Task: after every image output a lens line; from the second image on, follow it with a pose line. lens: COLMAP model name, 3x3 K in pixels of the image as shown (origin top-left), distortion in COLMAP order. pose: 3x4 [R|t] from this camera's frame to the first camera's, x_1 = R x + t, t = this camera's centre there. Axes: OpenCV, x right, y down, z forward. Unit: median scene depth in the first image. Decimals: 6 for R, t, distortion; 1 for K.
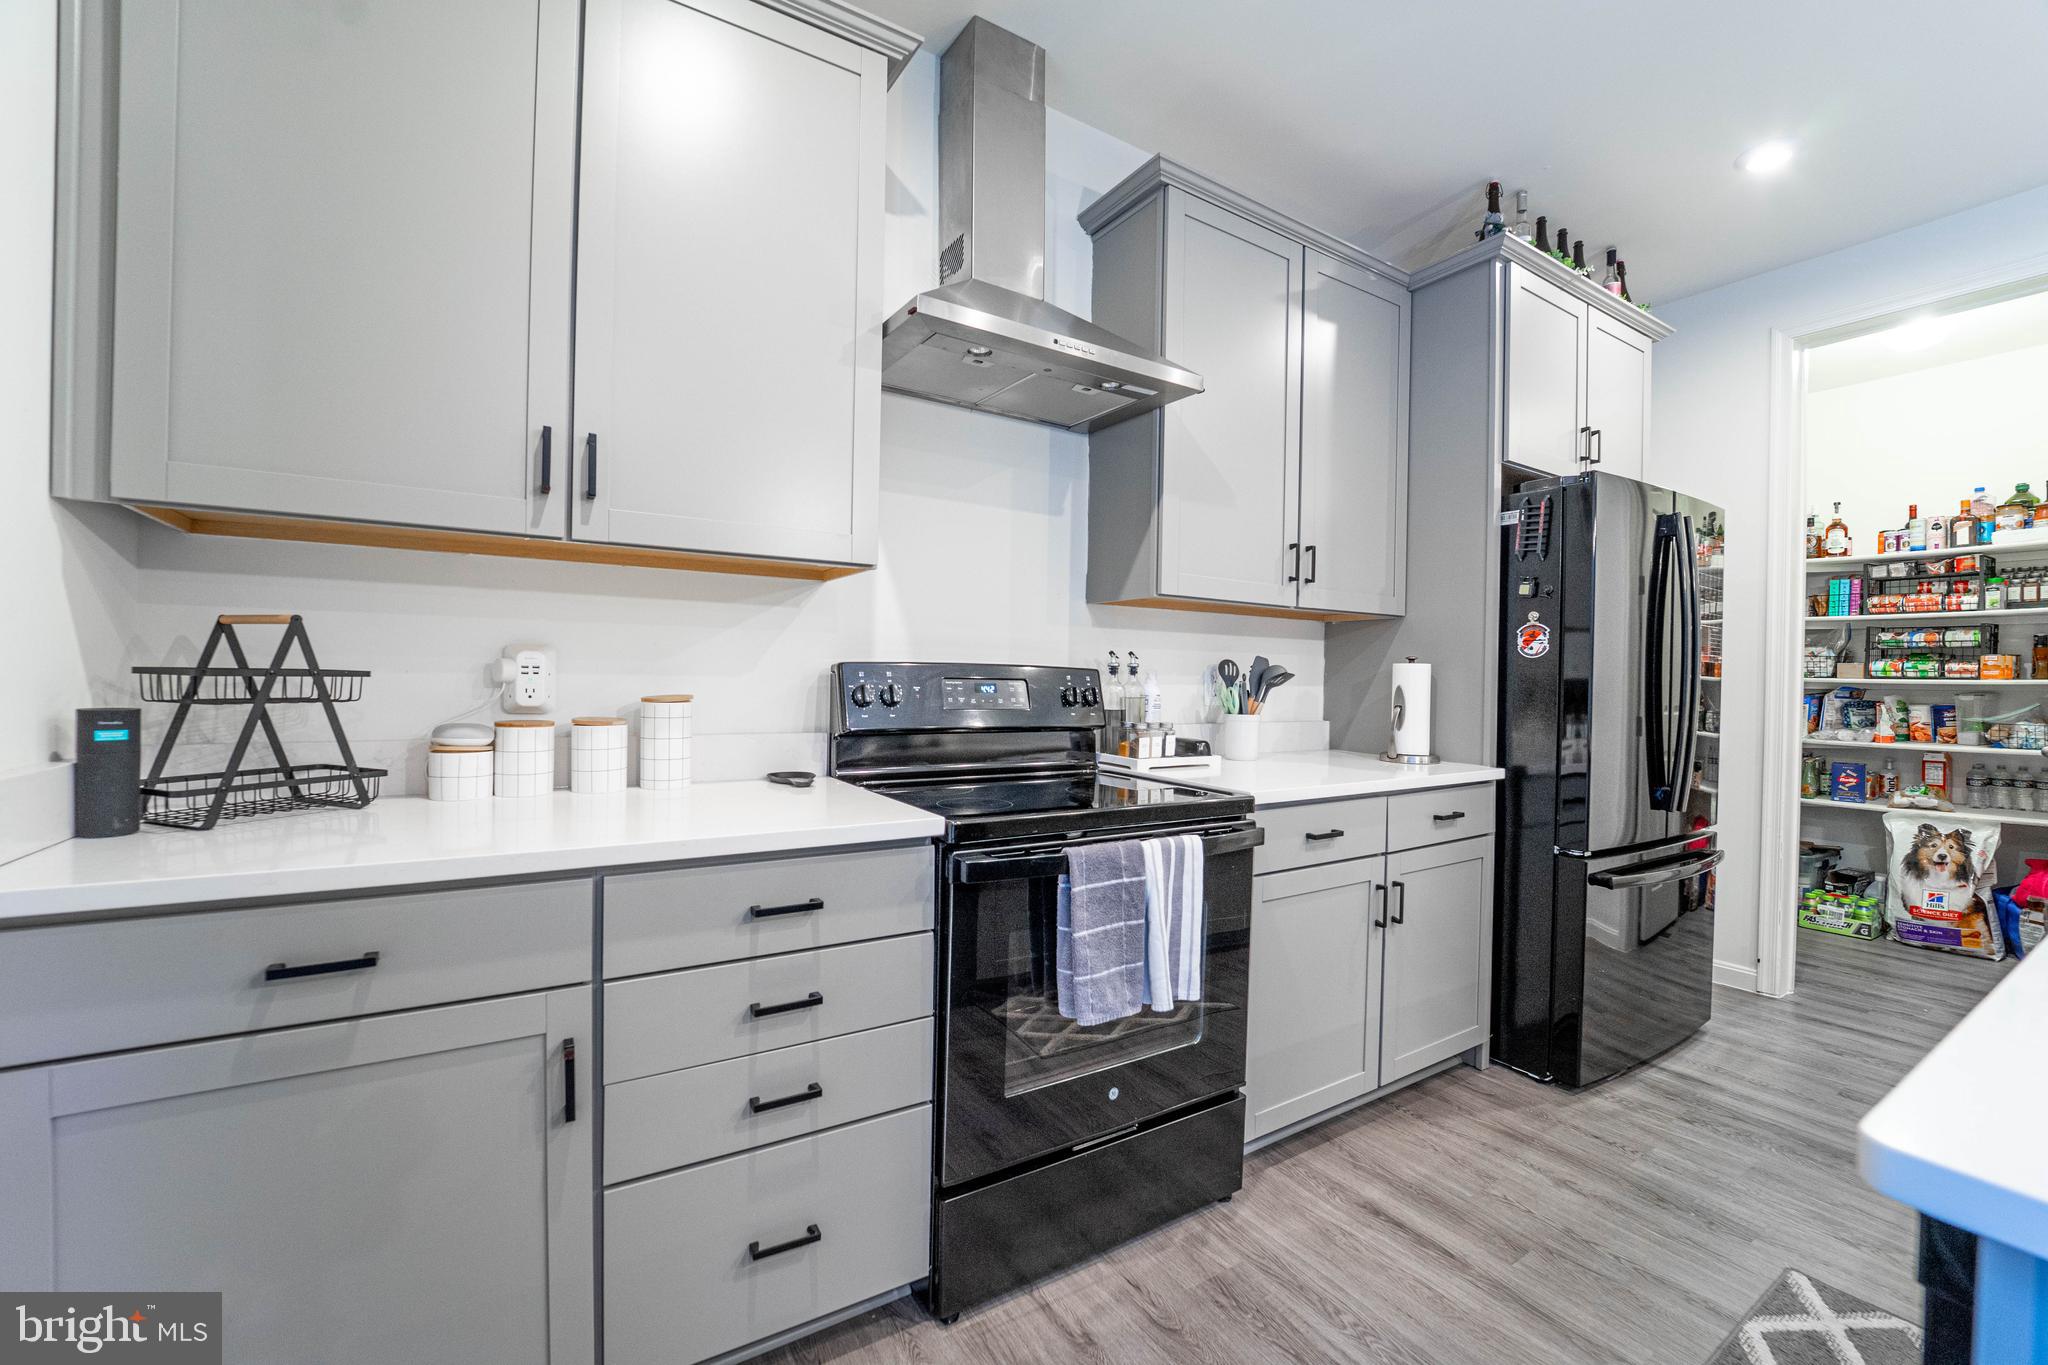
lens RADIAL K [[815.8, 0, 1024.9], [0, 815.8, 687.1], [0, 0, 1]] dist [-0.026075, -0.000180]
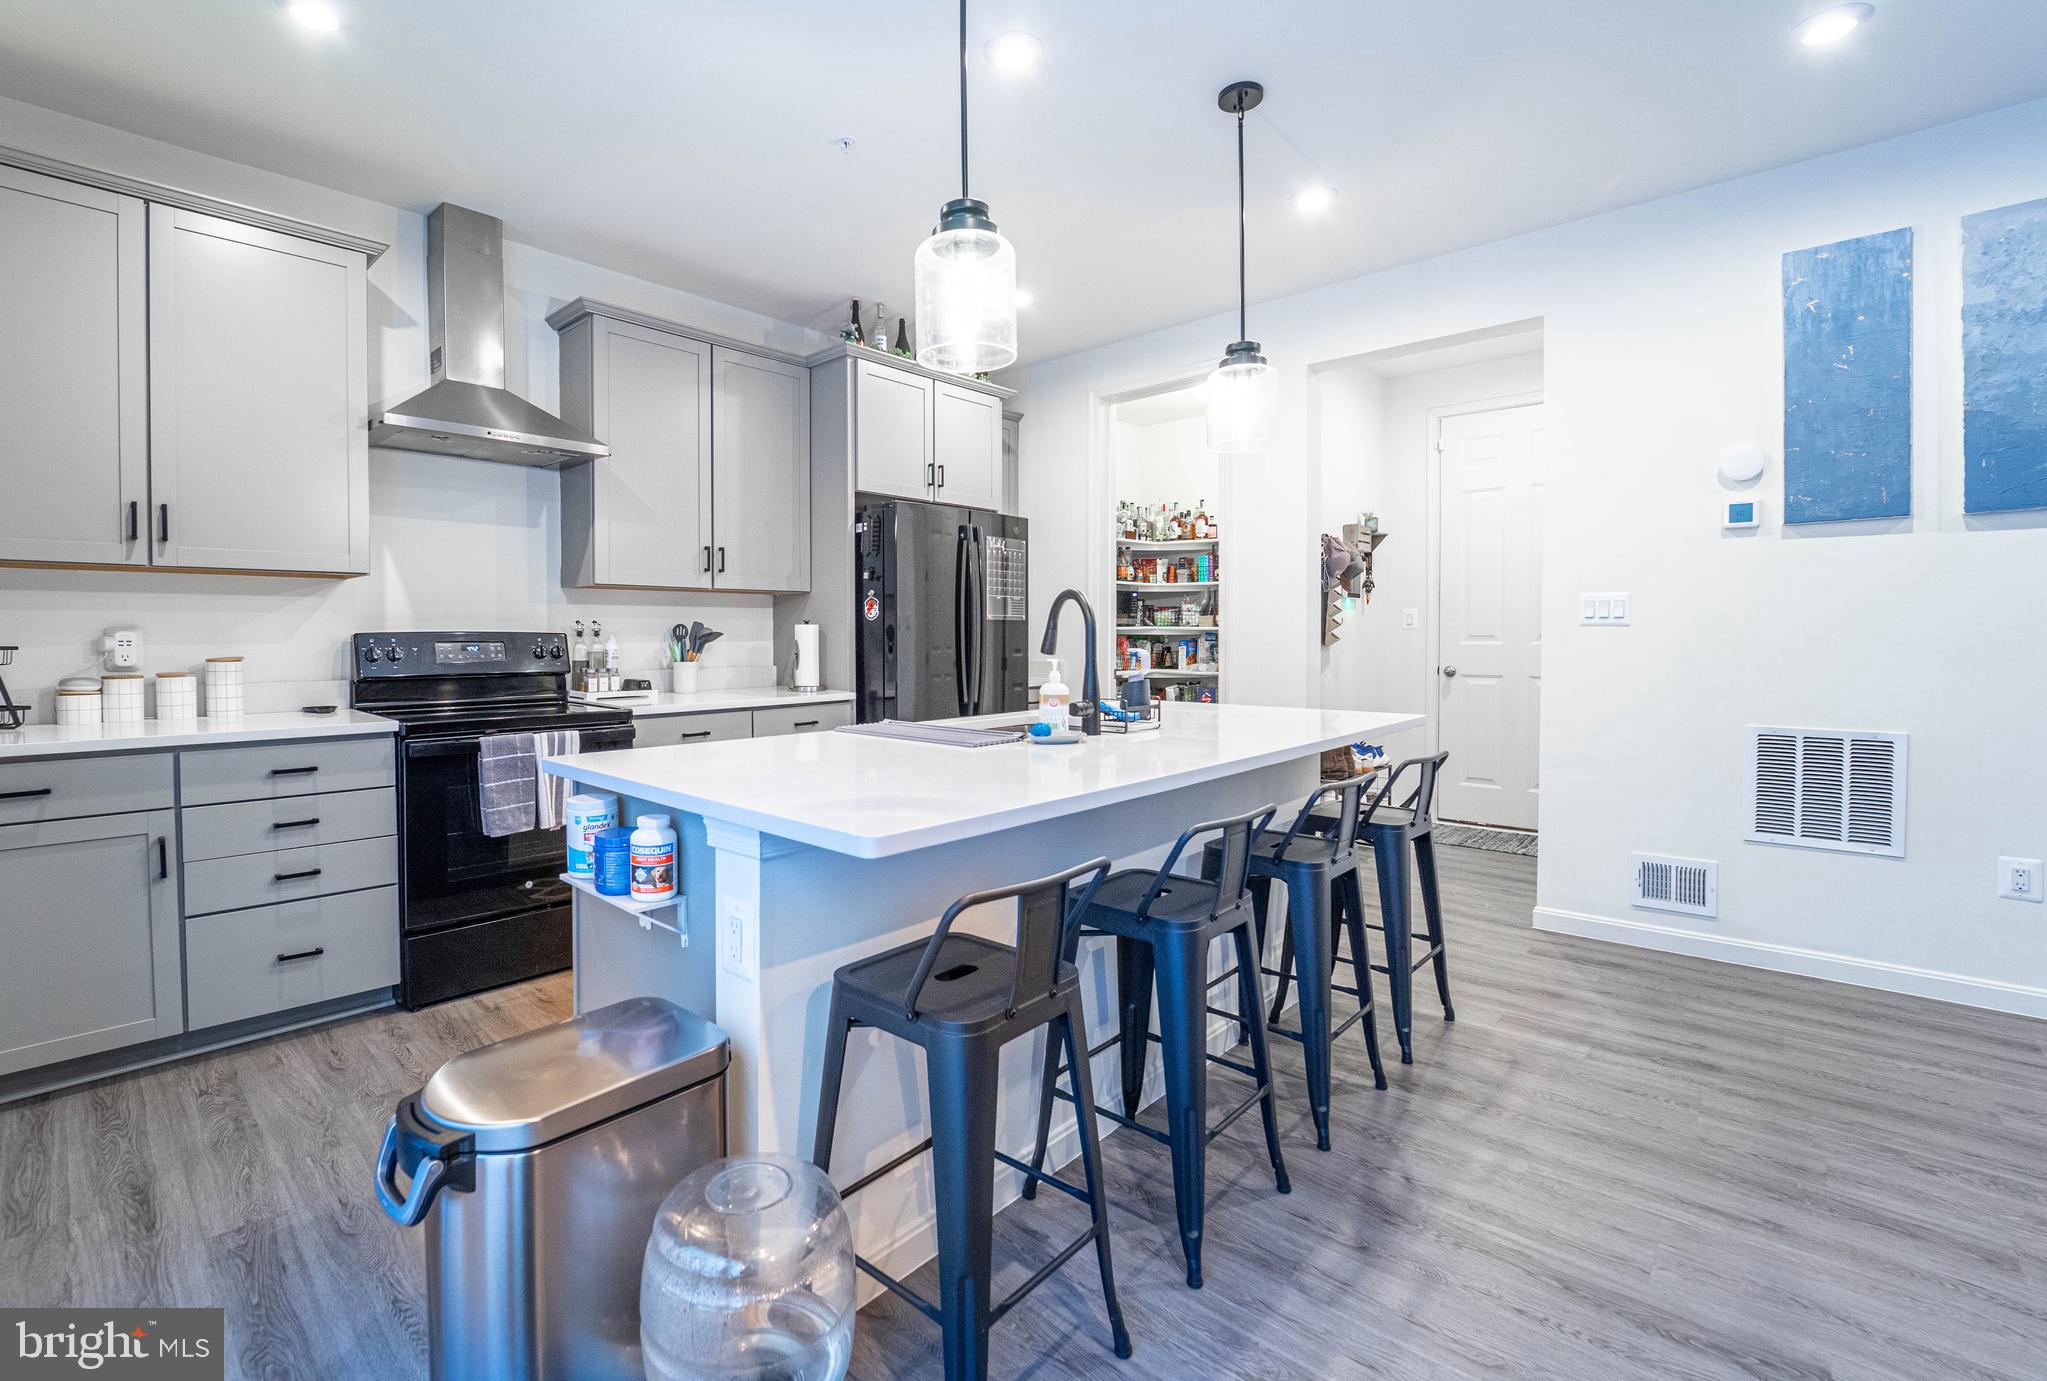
lens RADIAL K [[888.8, 0, 942.0], [0, 888.8, 656.6], [0, 0, 1]] dist [-0.027689, -0.000235]
pose [[0.972523, -0.025271, 0.231432, 0.458131], [0.021719, 0.999604, 0.017879, 0.007574], [-0.231793, -0.012362, 0.972687, -0.850352]]
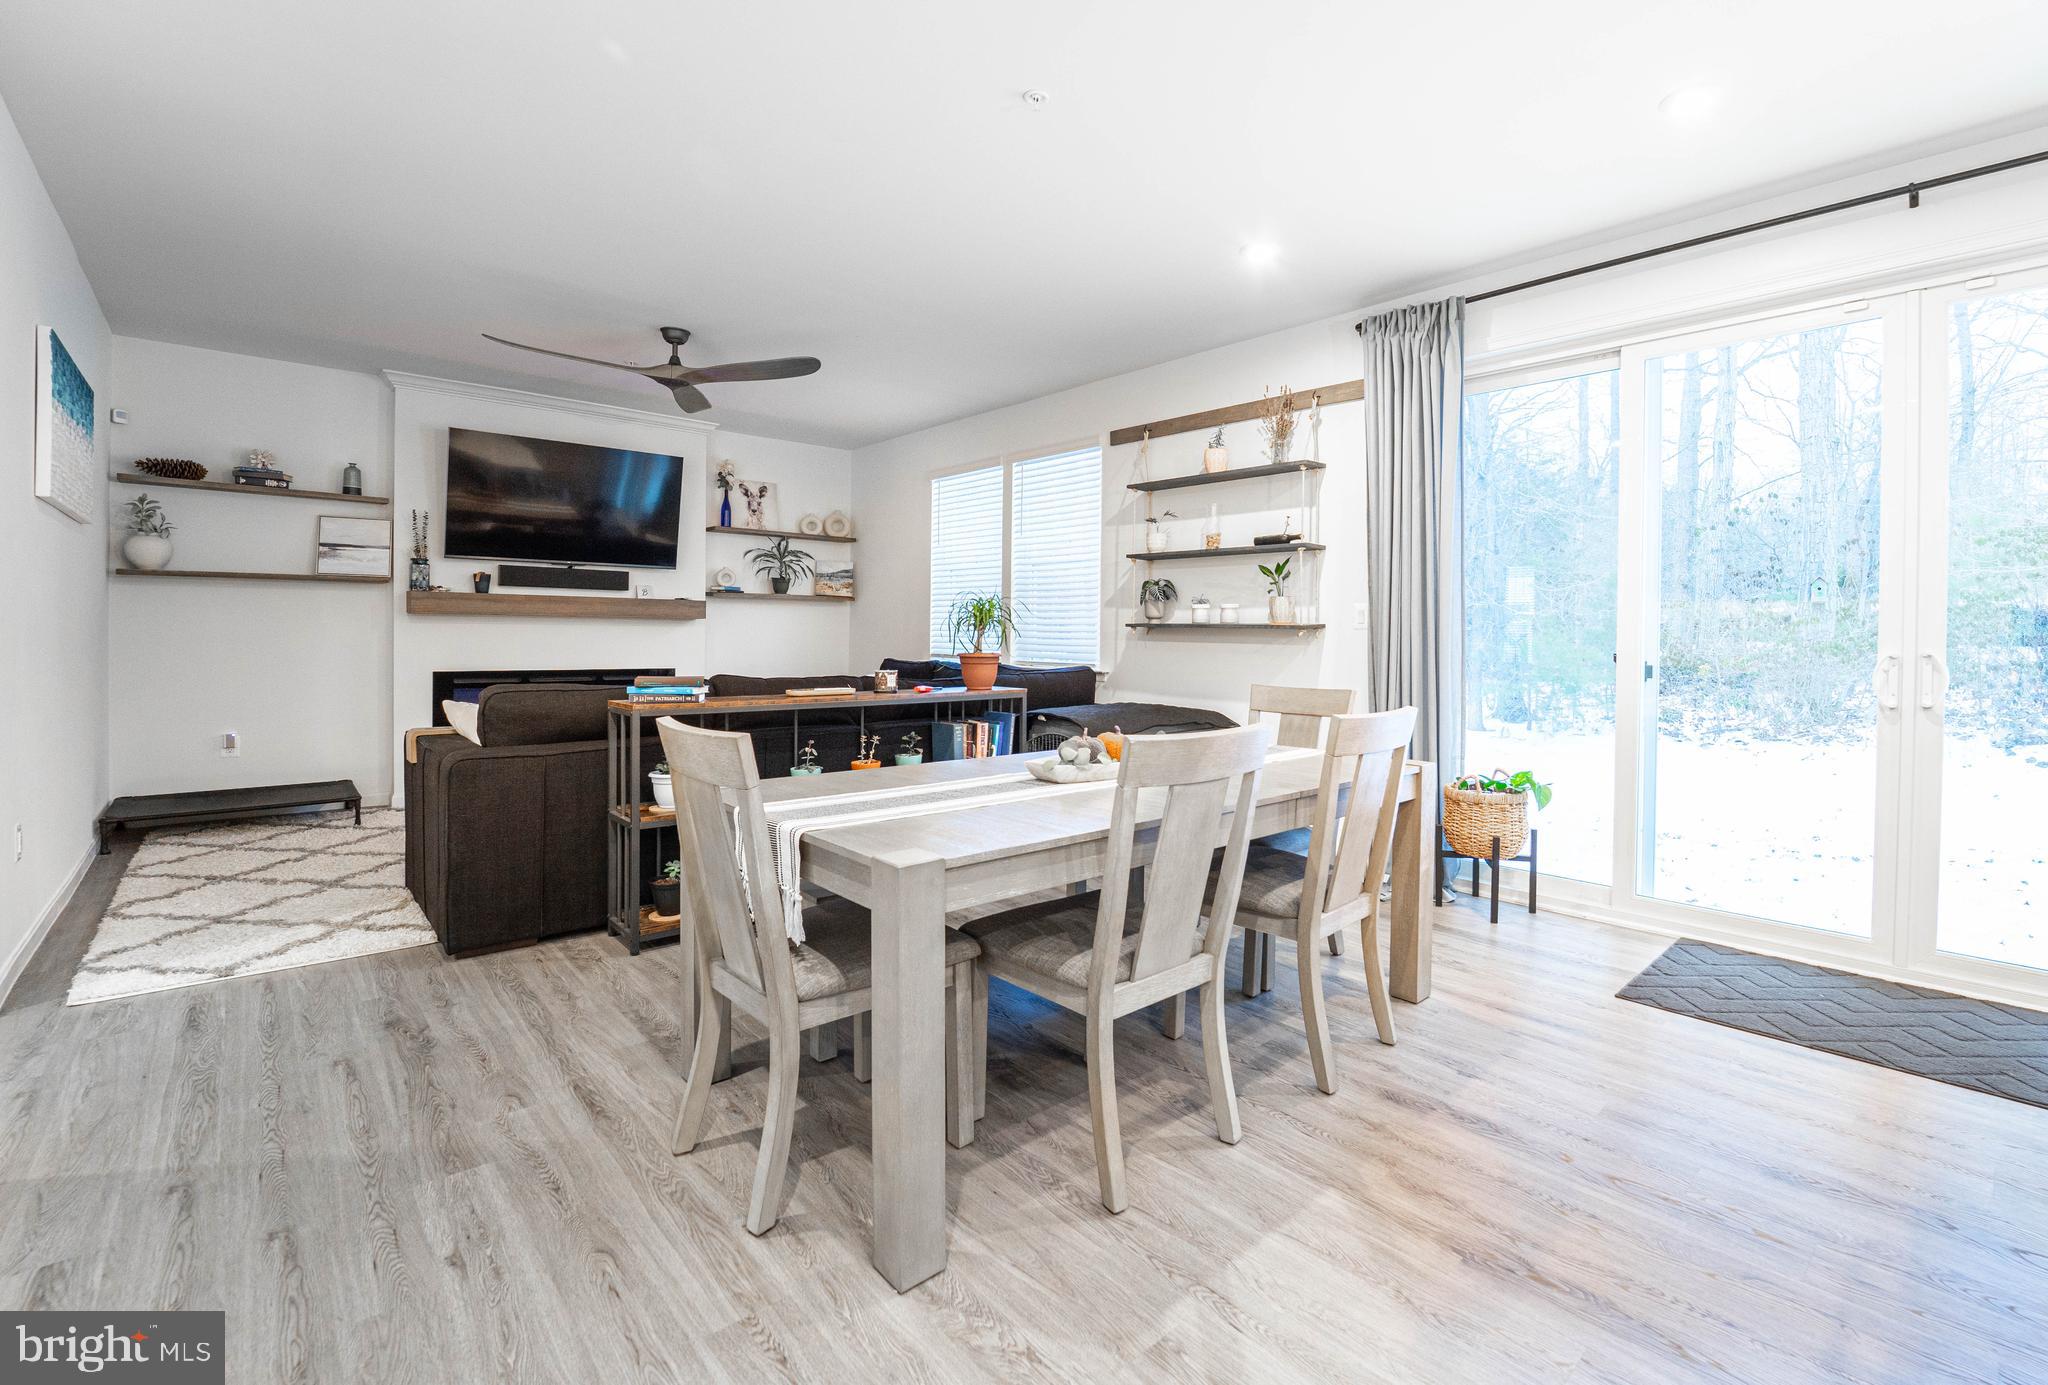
lens RADIAL K [[893.1, 0, 1086.6], [0, 893.1, 644.3], [0, 0, 1]] dist [-0.024797, -0.000683]
pose [[-0.979027, -0.024255, -0.202281, 1.878508], [-0.028134, 0.999471, 0.016323, 0.023890], [0.201779, 0.021671, -0.979191, 0.419667]]
